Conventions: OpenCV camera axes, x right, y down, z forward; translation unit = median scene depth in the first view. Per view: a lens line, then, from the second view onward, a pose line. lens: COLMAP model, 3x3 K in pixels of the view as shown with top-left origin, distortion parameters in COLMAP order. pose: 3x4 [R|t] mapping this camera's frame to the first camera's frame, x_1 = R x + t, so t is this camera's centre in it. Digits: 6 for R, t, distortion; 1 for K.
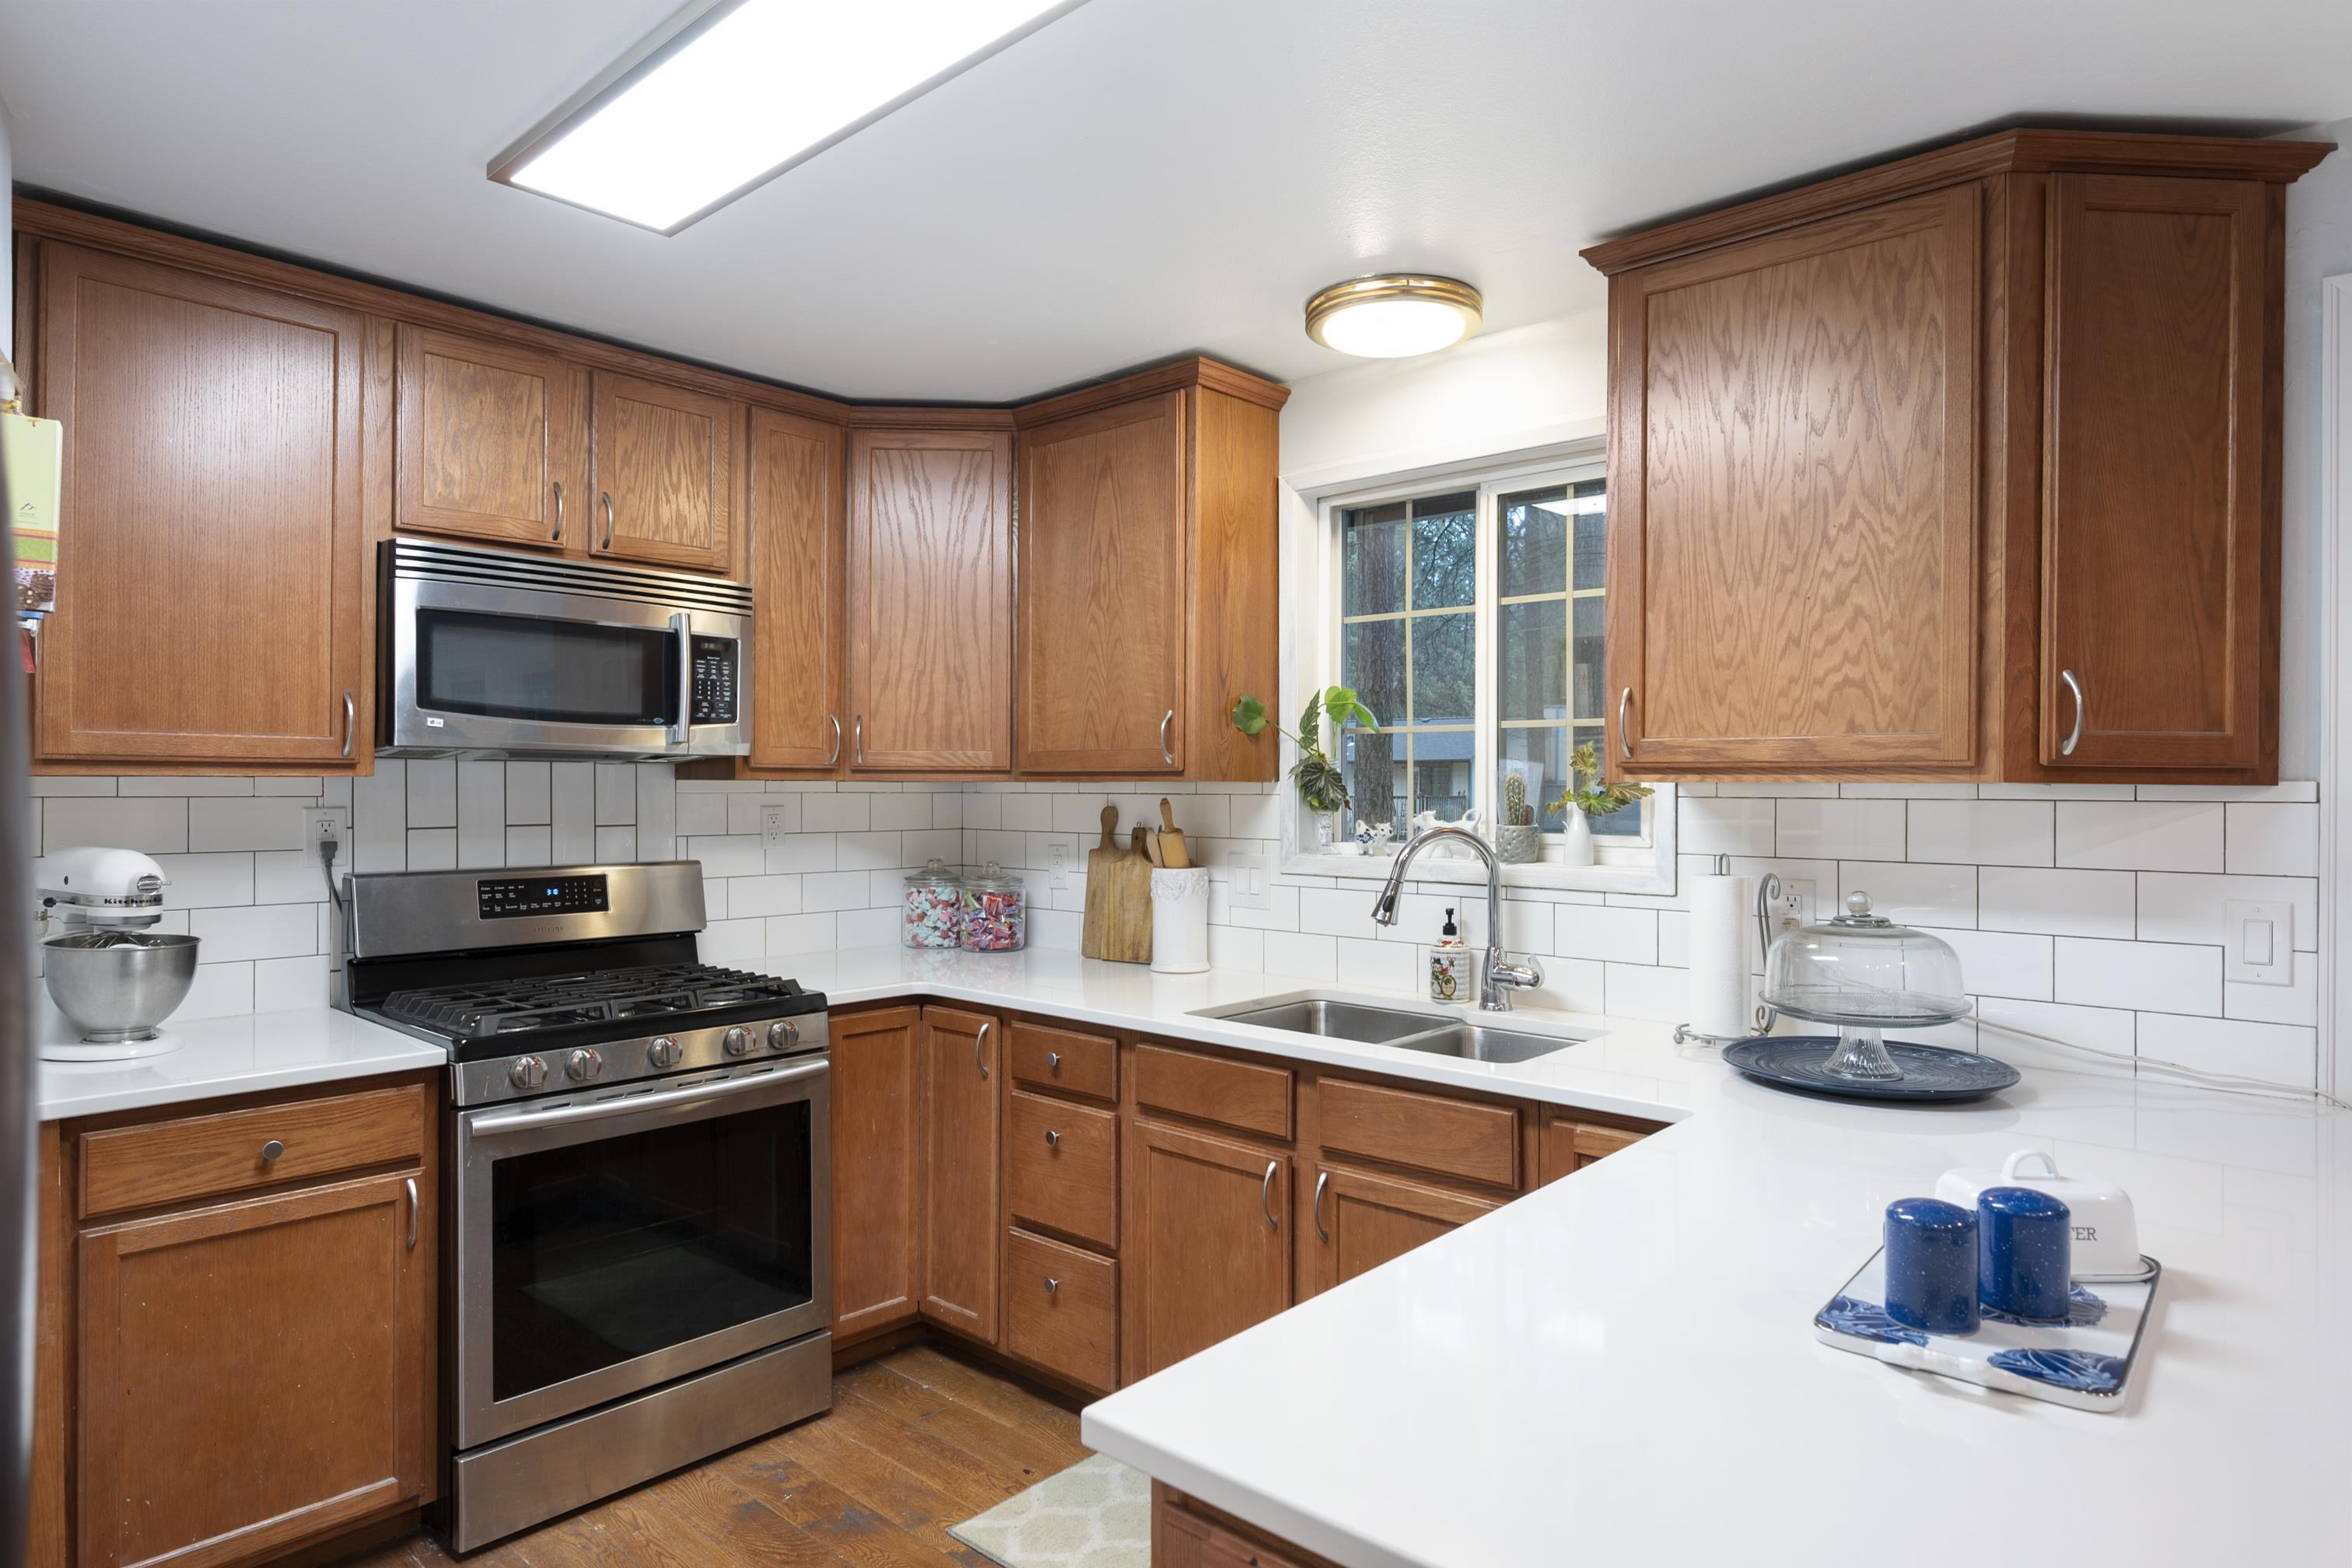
lens RADIAL K [[1340.8, 0, 1175.7], [0, 1340.8, 788.9], [0, 0, 1]] dist [0.002136, 0.000657]
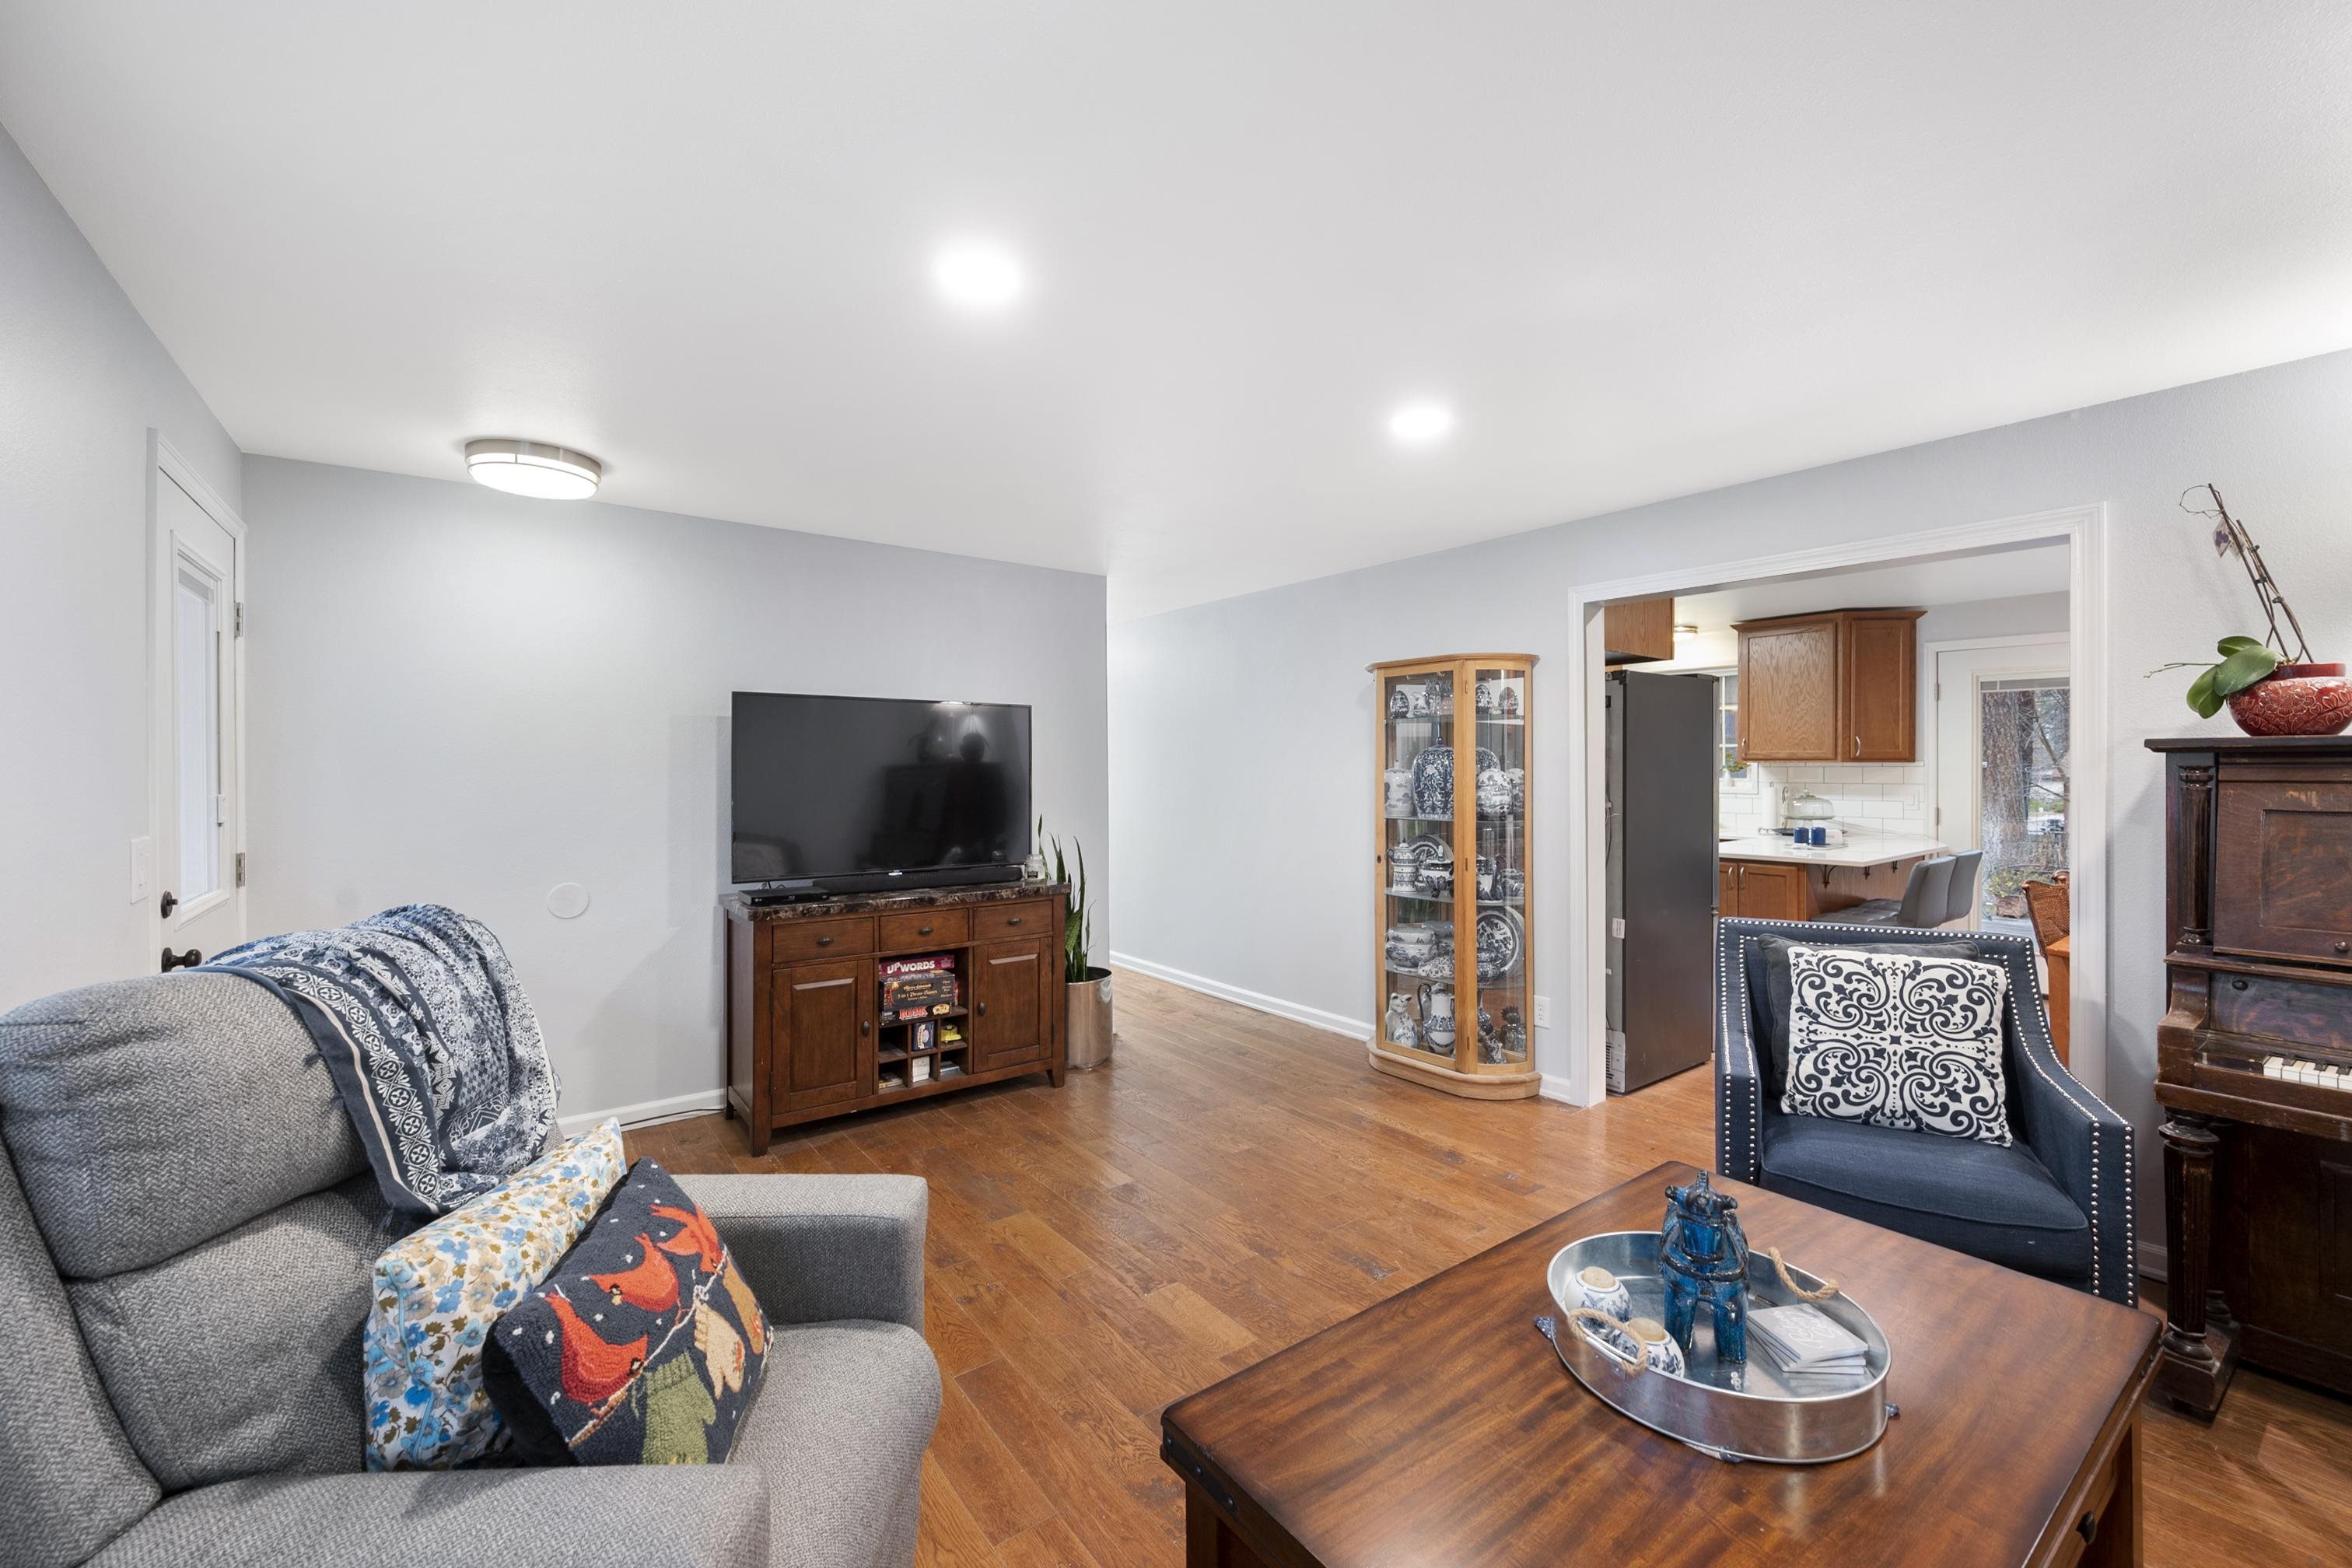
lens RADIAL K [[946.7, 0, 1177.4], [0, 946.7, 773.8], [0, 0, 1]] dist [-0.000799, -0.000039]
pose [[0.980769, -0.008363, -0.194991, -0.802636], [0.009065, 0.999955, 0.002707, 0.003958], [0.194959, -0.004423, 0.980801, -2.182826]]
